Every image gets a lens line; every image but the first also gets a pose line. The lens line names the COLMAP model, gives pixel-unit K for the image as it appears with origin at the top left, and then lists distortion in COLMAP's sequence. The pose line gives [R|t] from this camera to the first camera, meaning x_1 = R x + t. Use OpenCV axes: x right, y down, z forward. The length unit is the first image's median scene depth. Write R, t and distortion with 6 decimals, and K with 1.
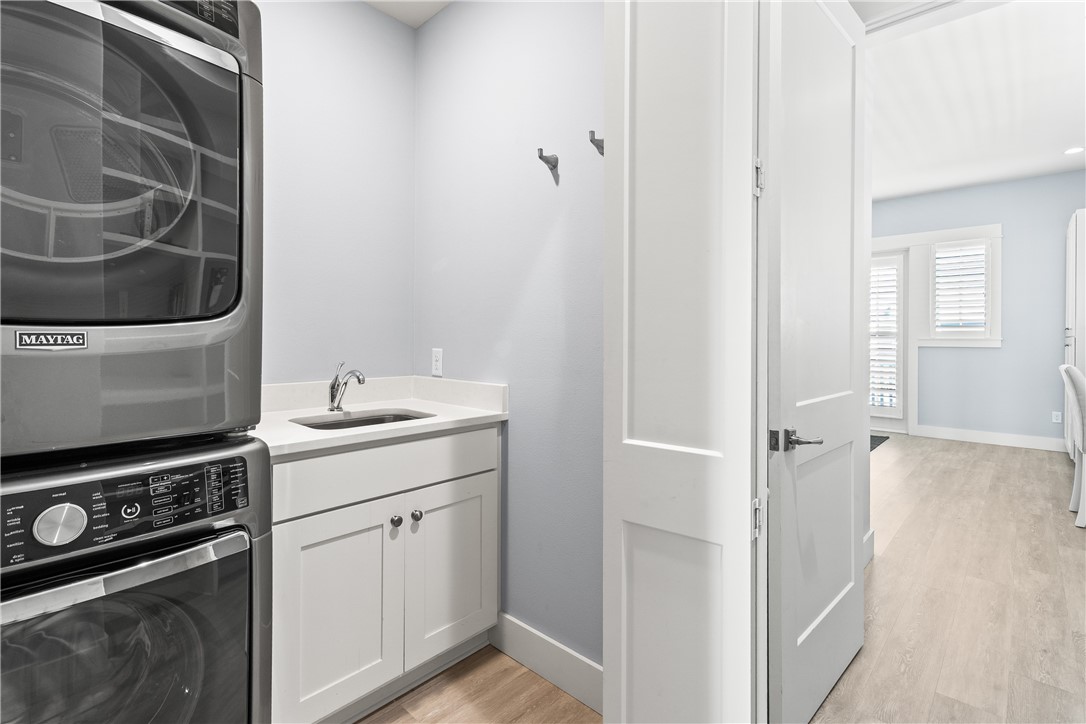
lens RADIAL K [[499.5, 0, 542.7], [0, 499.5, 332.9], [0, 0, 1]] dist [-0.017296, 0.000447]
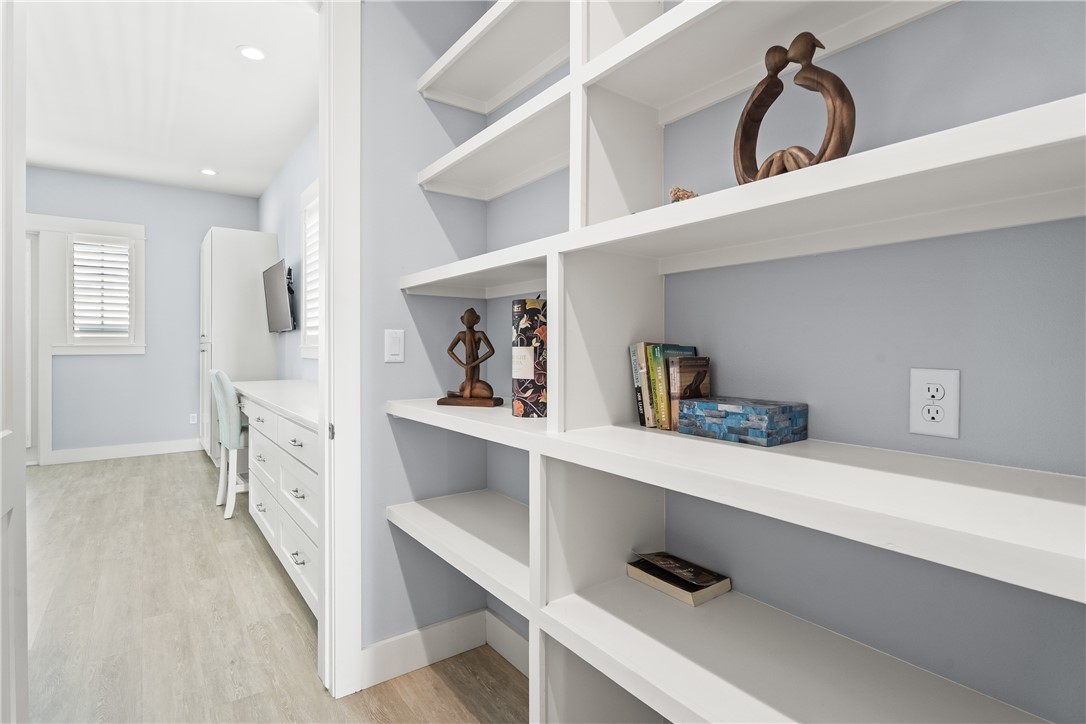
lens RADIAL K [[543.0, 0, 530.2], [0, 543.0, 346.5], [0, 0, 1]] dist [0.000068, -0.002299]
pose [[0.177973, -0.008365, 0.984000, 0.024002], [-0.005838, 0.999937, 0.009556, -0.000059], [-0.984018, -0.007446, 0.177913, 0.082659]]
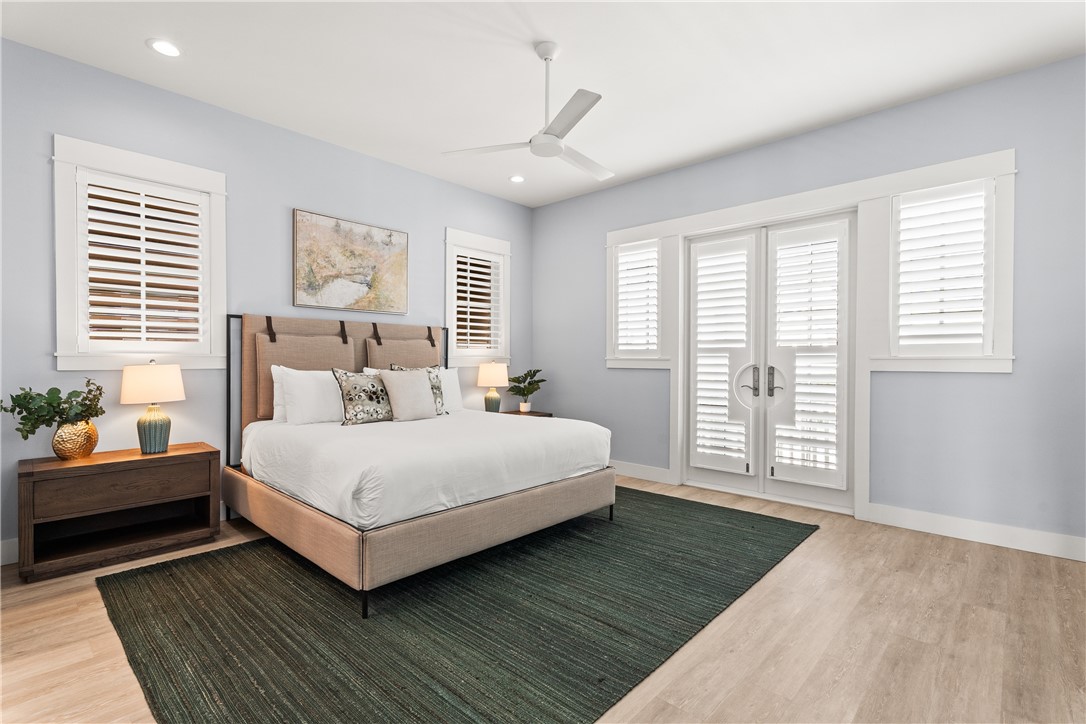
lens RADIAL K [[499.5, 0, 540.5], [0, 499.5, 365.1], [0, 0, 1]] dist [-0.017296, 0.000447]
pose [[0.999938, -0.007881, 0.007835, 0.473669], [0.007743, 0.999818, 0.017410, 0.009835], [-0.007971, -0.017348, 0.999818, 0.540332]]
